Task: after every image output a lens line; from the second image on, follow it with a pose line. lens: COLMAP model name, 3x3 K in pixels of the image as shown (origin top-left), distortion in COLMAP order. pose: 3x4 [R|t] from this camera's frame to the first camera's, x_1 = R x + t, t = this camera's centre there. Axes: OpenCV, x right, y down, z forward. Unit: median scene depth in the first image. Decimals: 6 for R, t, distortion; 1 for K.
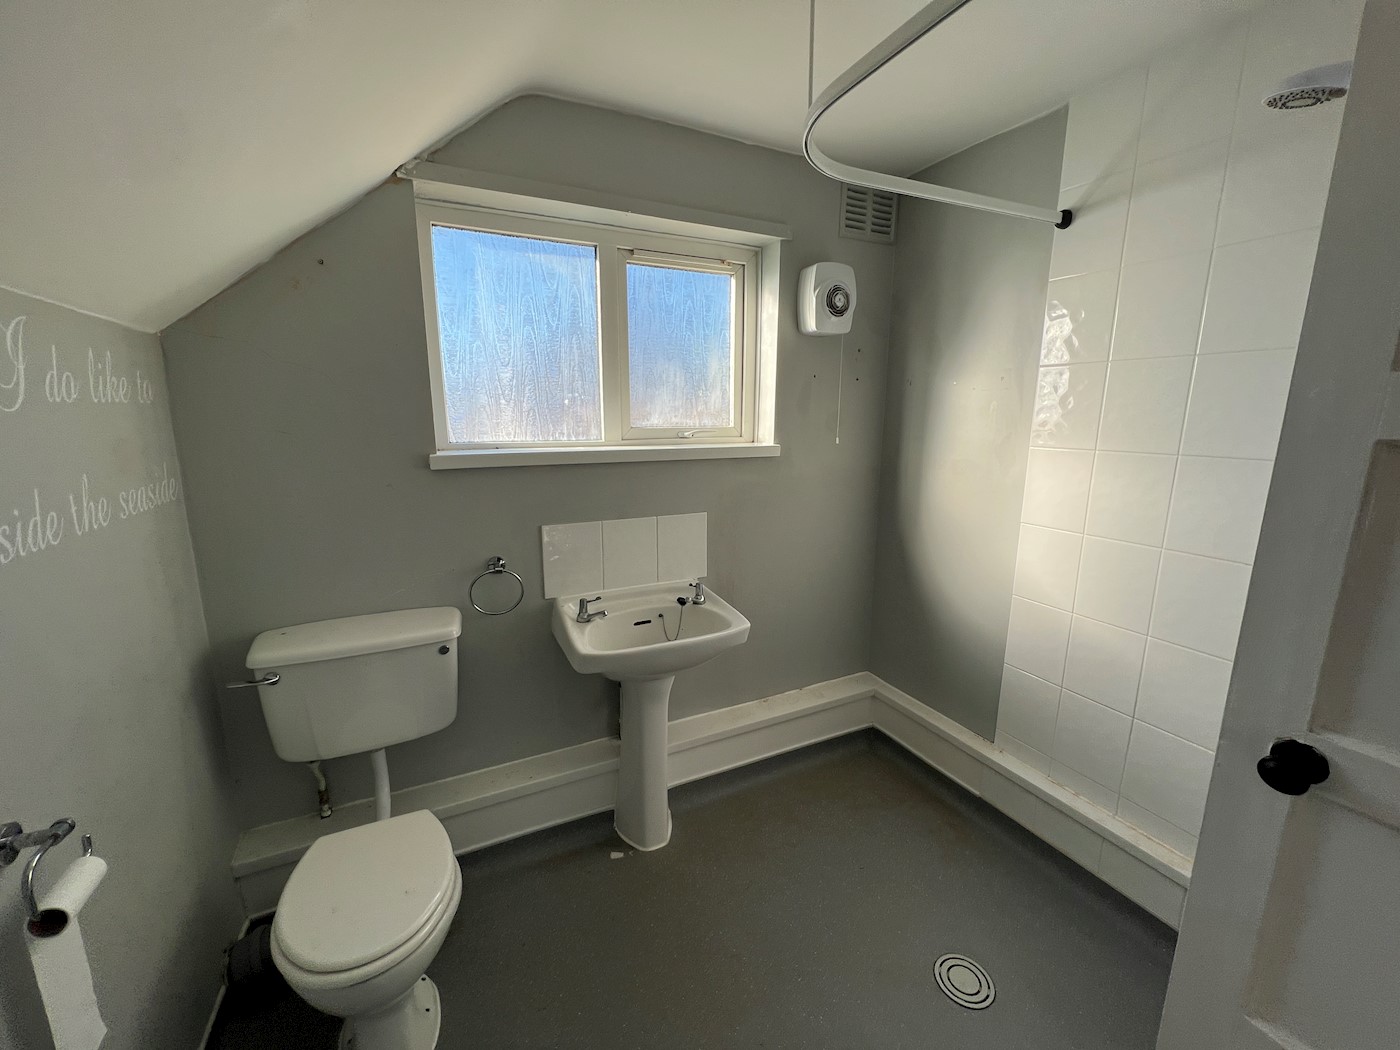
lens RADIAL K [[558.6, 0, 693.1], [0, 558.6, 520.0], [0, 0, 1]] dist [-0.001545, 0.000039]
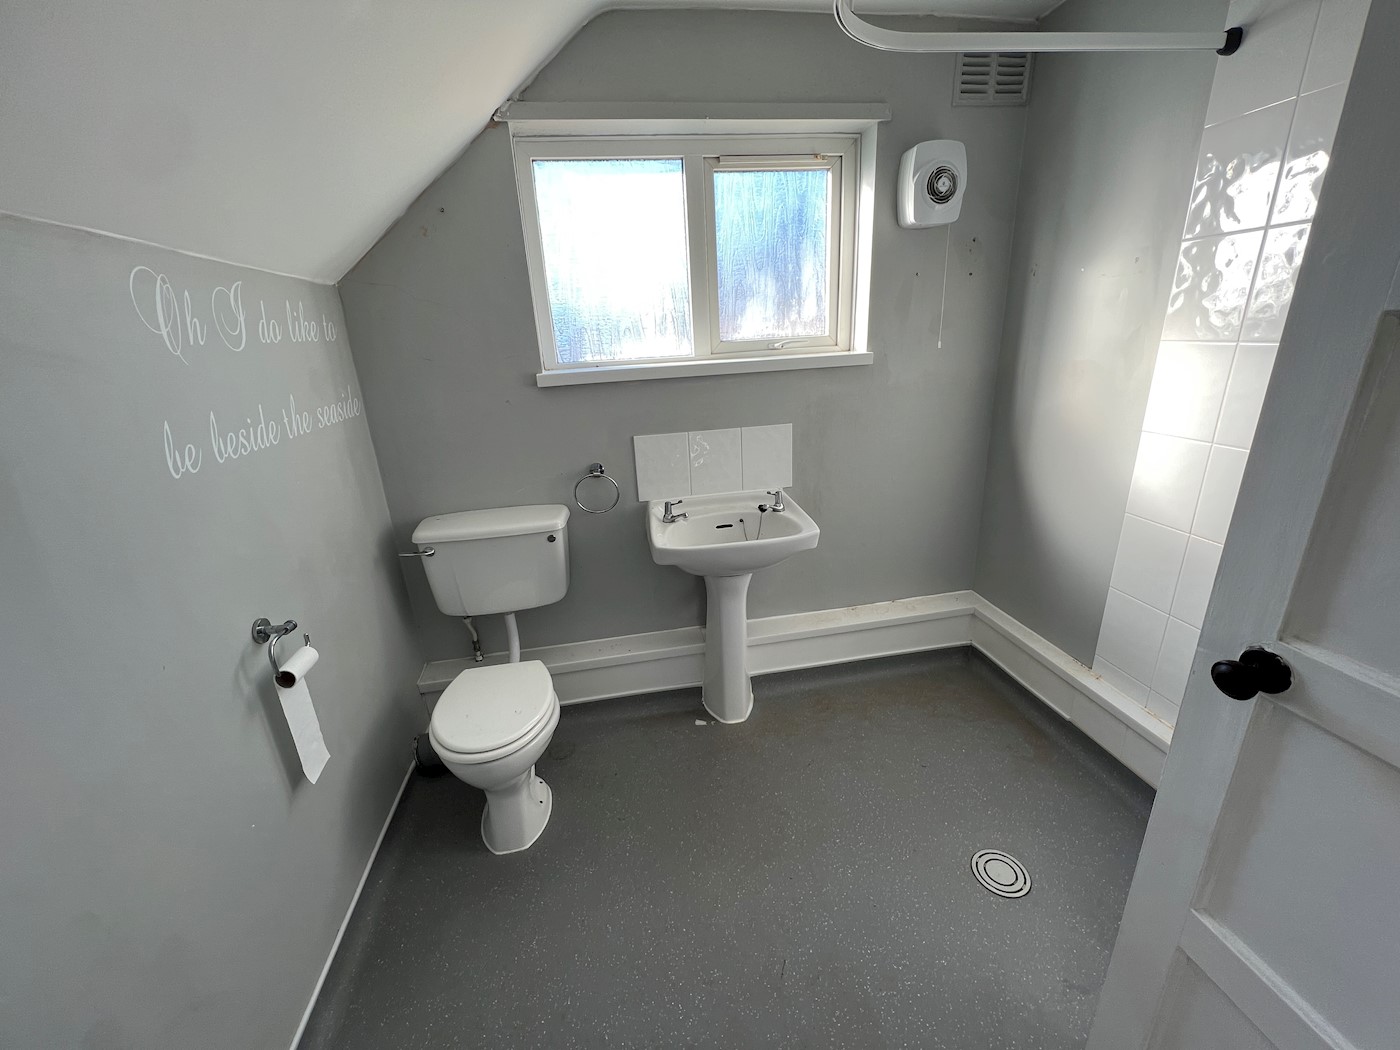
lens RADIAL K [[558.6, 0, 693.1], [0, 558.6, 520.0], [0, 0, 1]] dist [-0.001545, 0.000039]
pose [[0.959309, 0.038798, -0.279681, 0.160896], [0.001380, 0.989858, 0.142051, 0.017628], [0.282356, -0.136657, 0.949526, -0.052693]]
